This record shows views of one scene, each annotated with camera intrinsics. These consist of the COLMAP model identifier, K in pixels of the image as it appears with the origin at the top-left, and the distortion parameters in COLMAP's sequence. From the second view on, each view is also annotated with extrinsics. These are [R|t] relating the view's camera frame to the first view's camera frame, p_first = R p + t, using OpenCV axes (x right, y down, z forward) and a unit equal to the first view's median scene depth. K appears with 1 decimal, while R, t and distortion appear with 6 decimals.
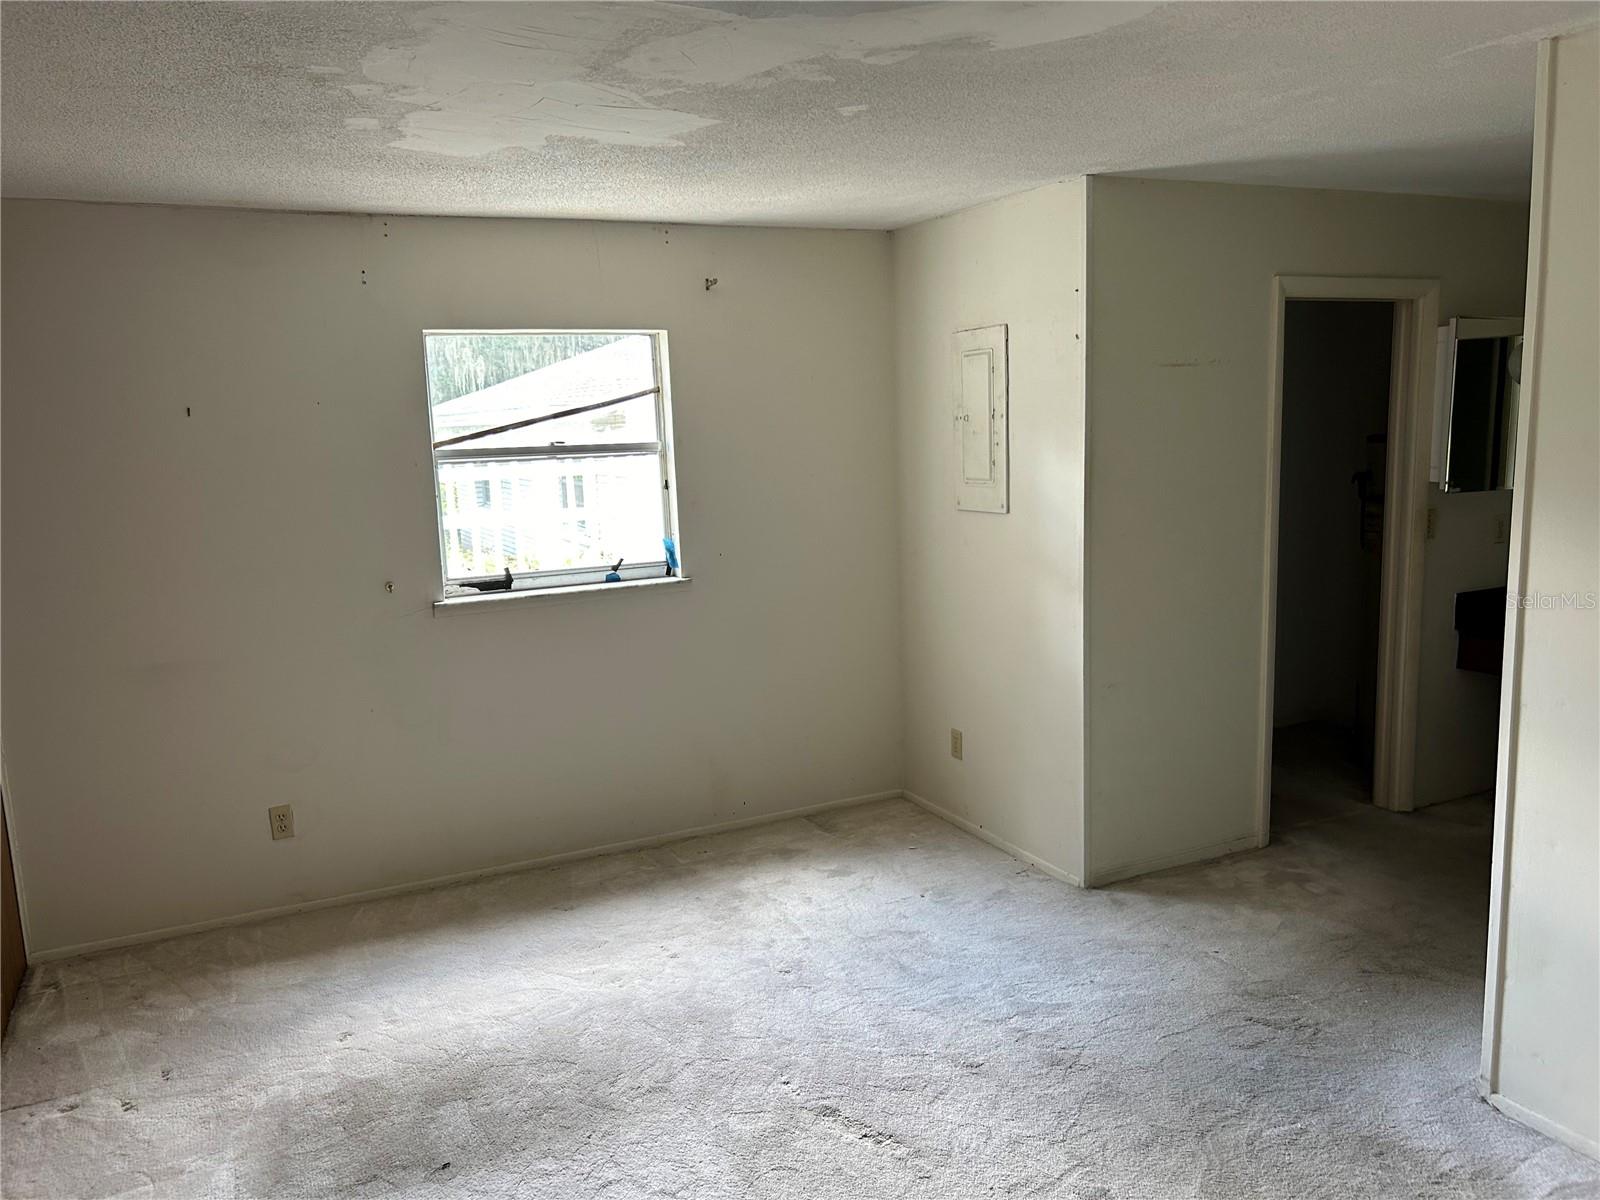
lens RADIAL K [[1216.0, 0, 805.7], [0, 1216.0, 609.1], [0, 0, 1]] dist [0.039213, -0.054131]
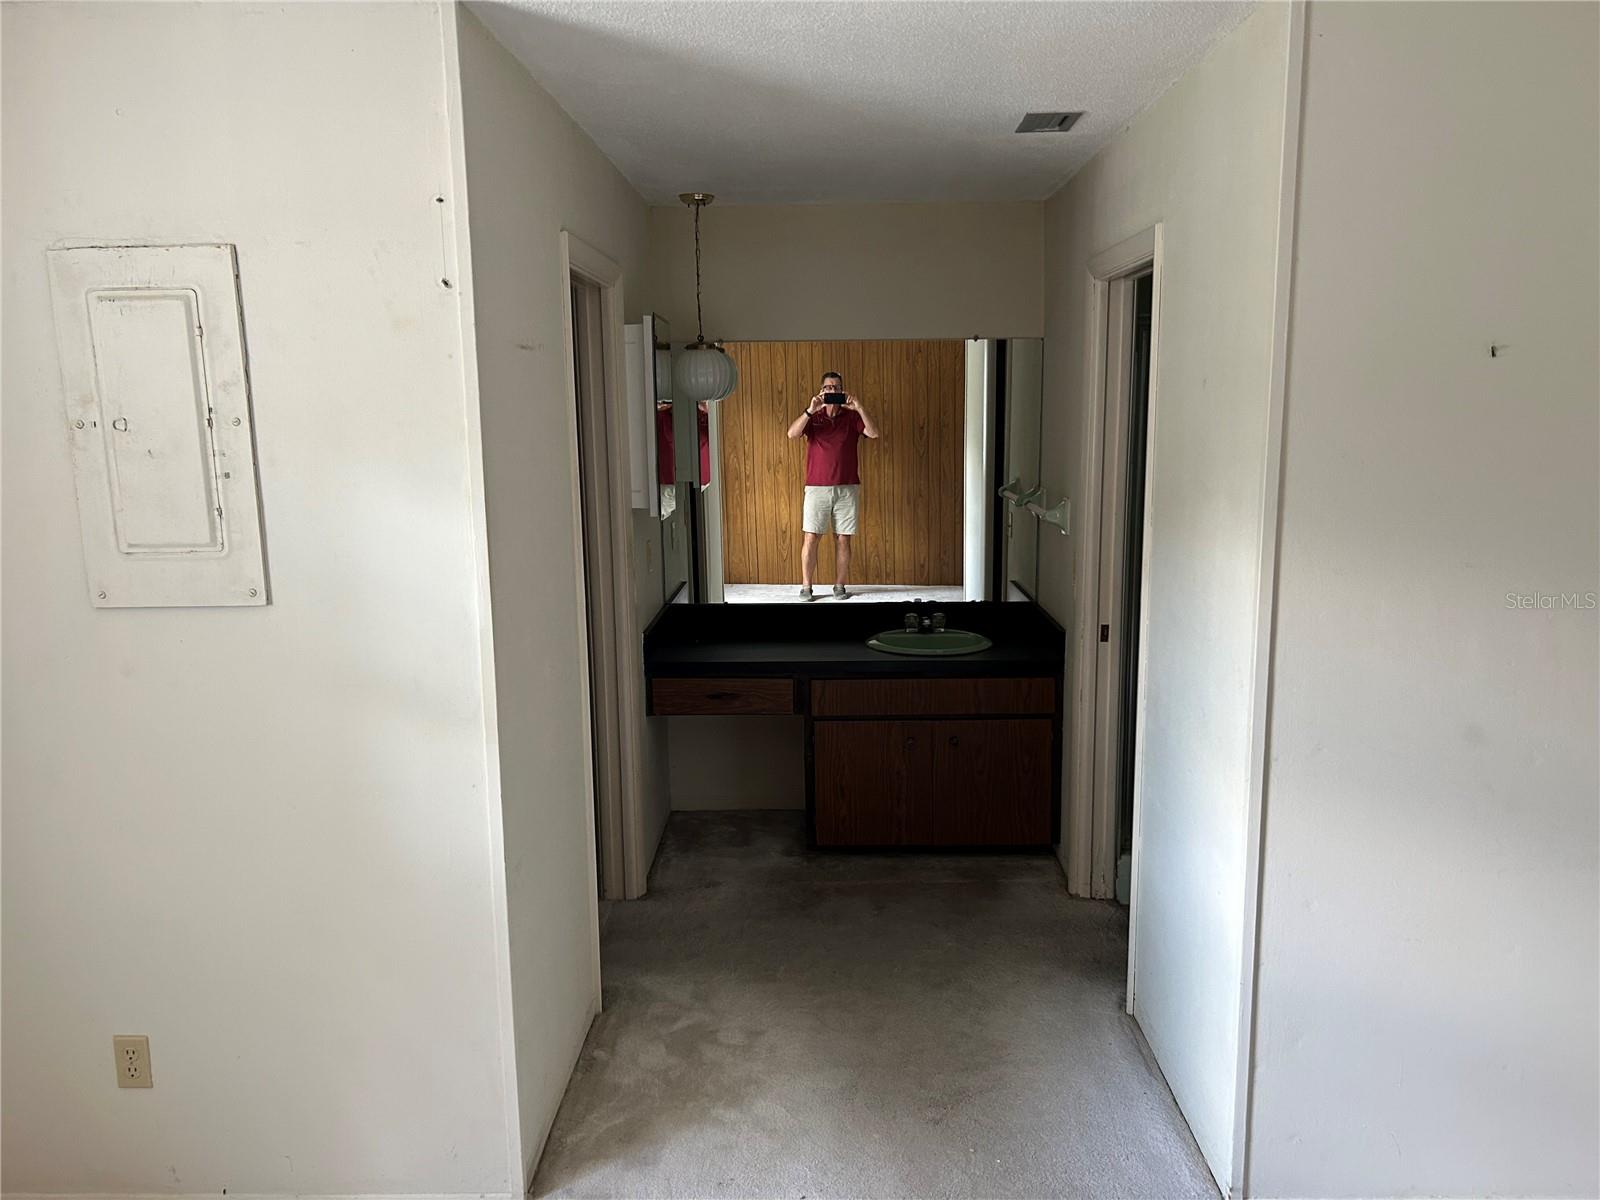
lens RADIAL K [[1216.0, 0, 805.7], [0, 1216.0, 609.1], [0, 0, 1]] dist [0.039213, -0.054131]
pose [[0.447597, -0.122285, 0.885835, -0.201237], [0.133628, 0.988630, 0.068955, -0.082251], [-0.884195, 0.087508, 0.458848, 0.548269]]
